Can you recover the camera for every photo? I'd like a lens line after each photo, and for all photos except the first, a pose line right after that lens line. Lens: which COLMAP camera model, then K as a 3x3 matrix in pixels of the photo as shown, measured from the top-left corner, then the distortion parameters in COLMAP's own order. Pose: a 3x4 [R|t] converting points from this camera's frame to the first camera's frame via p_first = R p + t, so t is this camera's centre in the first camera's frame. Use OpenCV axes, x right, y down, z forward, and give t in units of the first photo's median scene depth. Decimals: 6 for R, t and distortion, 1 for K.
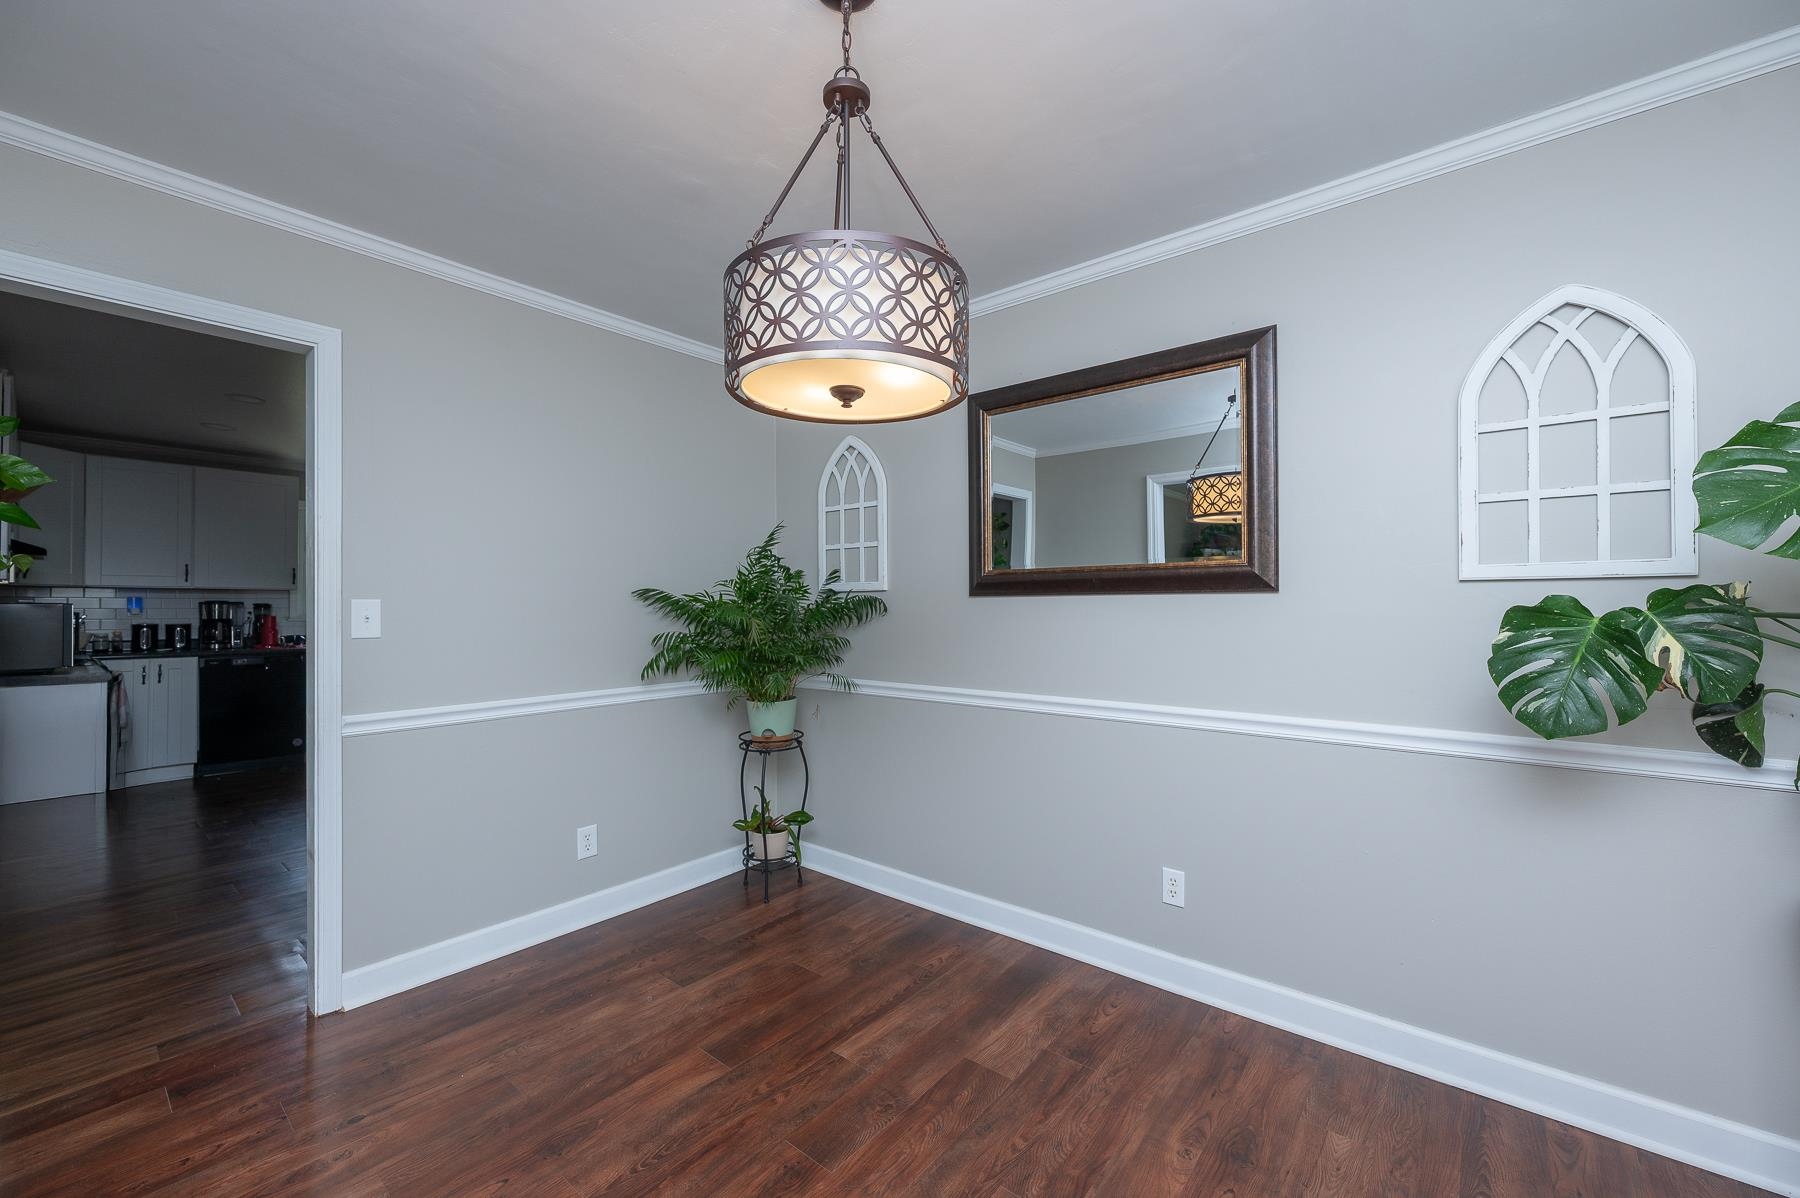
lens RADIAL K [[729.1, 0, 894.9], [0, 729.1, 595.9], [0, 0, 1]] dist [-0.001023, -0.000141]
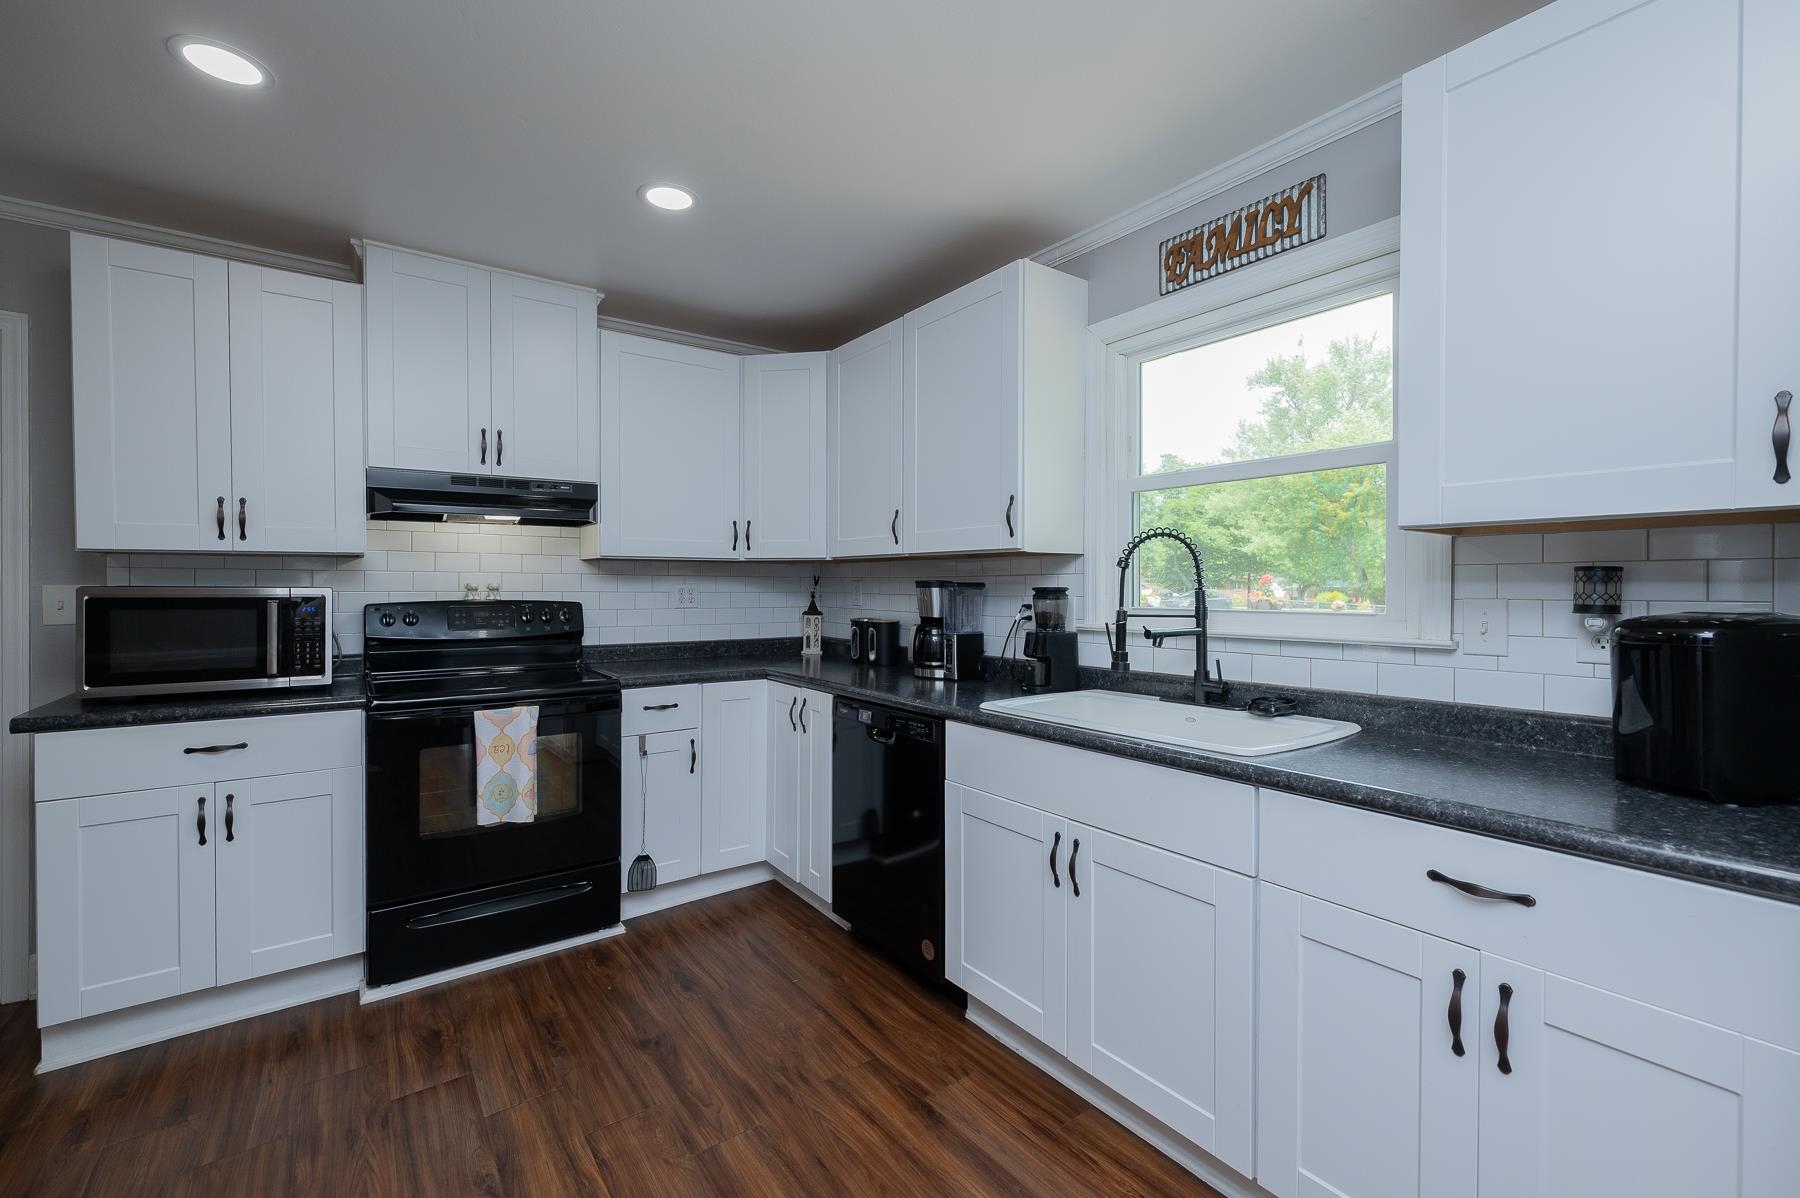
lens RADIAL K [[748.2, 0, 888.7], [0, 748.2, 588.9], [0, 0, 1]] dist [-0.000138, 0.000353]
pose [[-0.245786, 0.000999, -0.969323, -0.468470], [0.006082, 0.999981, -0.000511, 0.012876], [0.969305, -0.006021, -0.245788, 1.155628]]
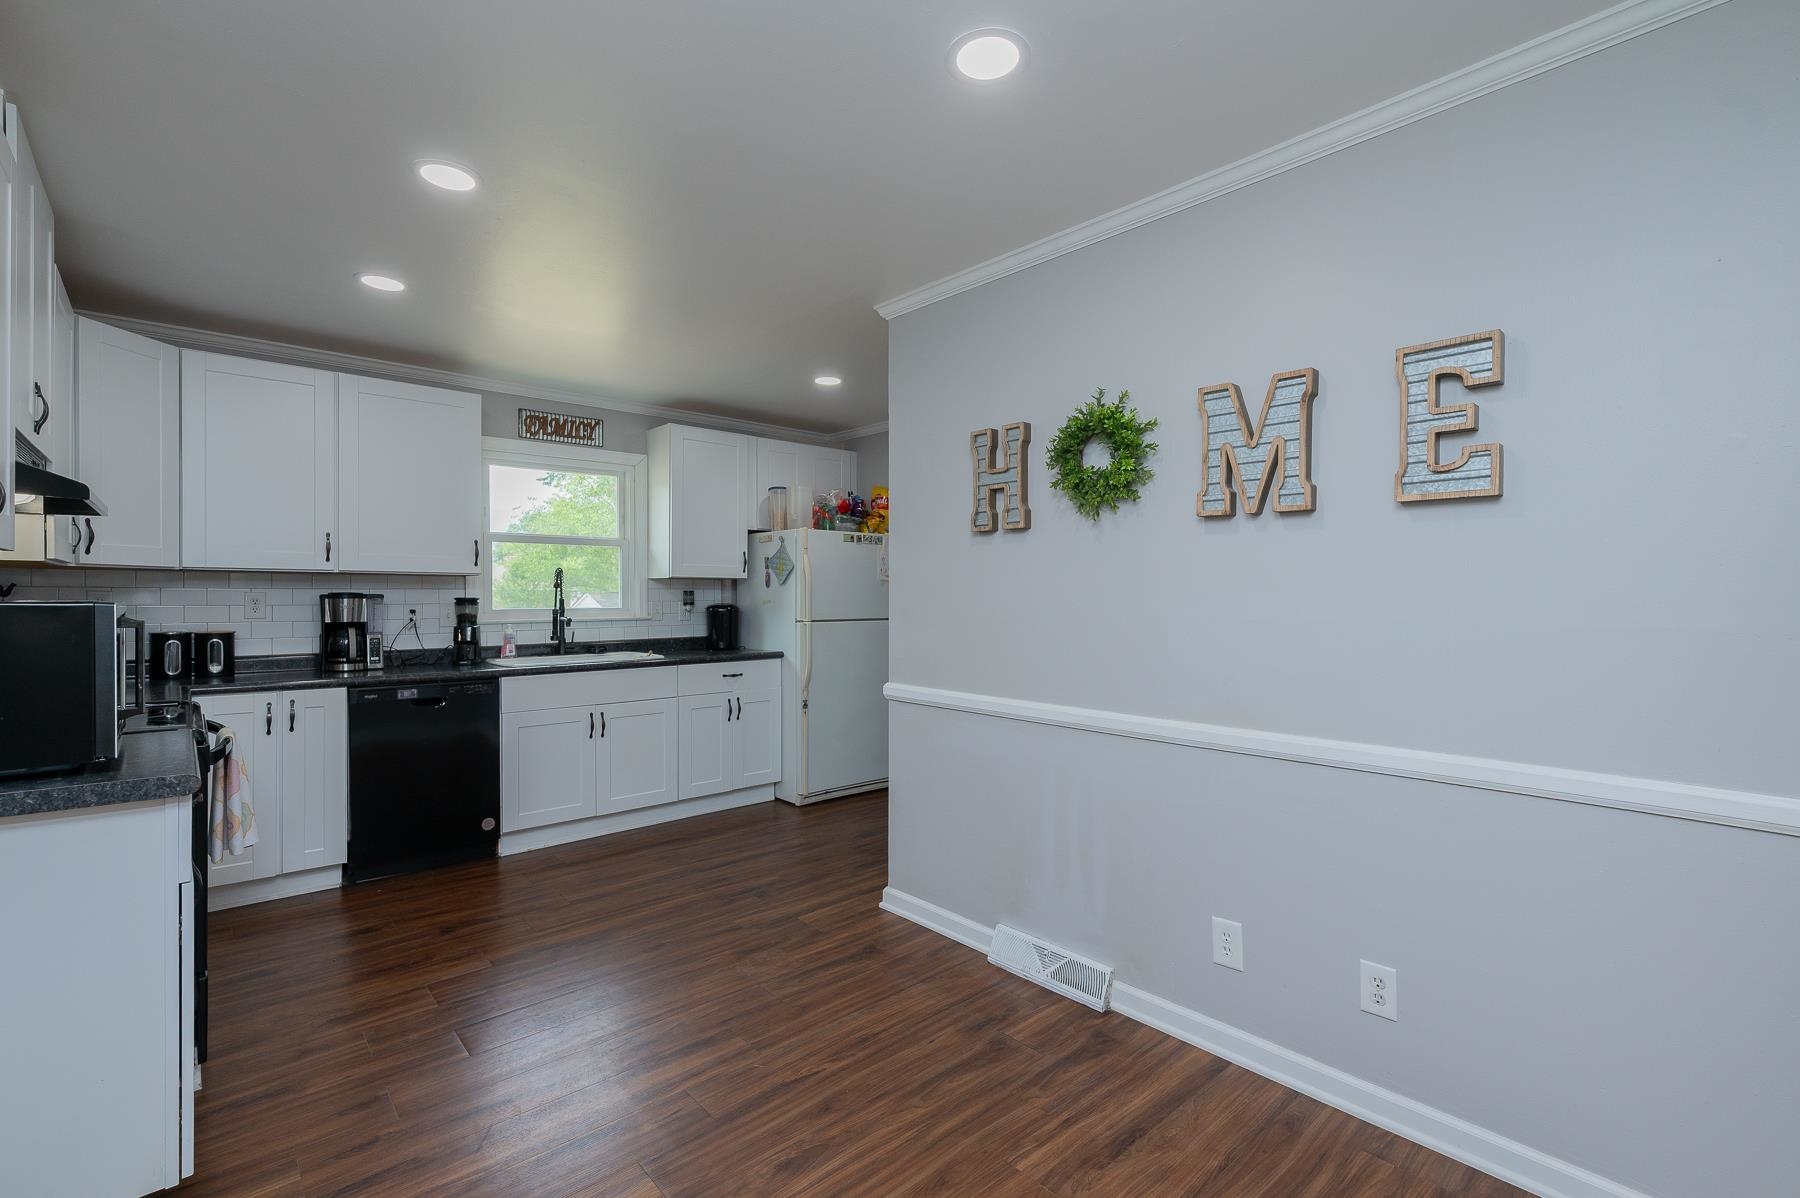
lens RADIAL K [[805.5, 0, 888.5], [0, 805.5, 606.8], [0, 0, 1]] dist [0.004890, -0.000281]
pose [[0.988364, 0.001645, -0.152096, -0.414145], [0.001724, 0.999756, 0.022017, 0.004443], [0.152095, -0.022023, 0.988120, 0.413597]]
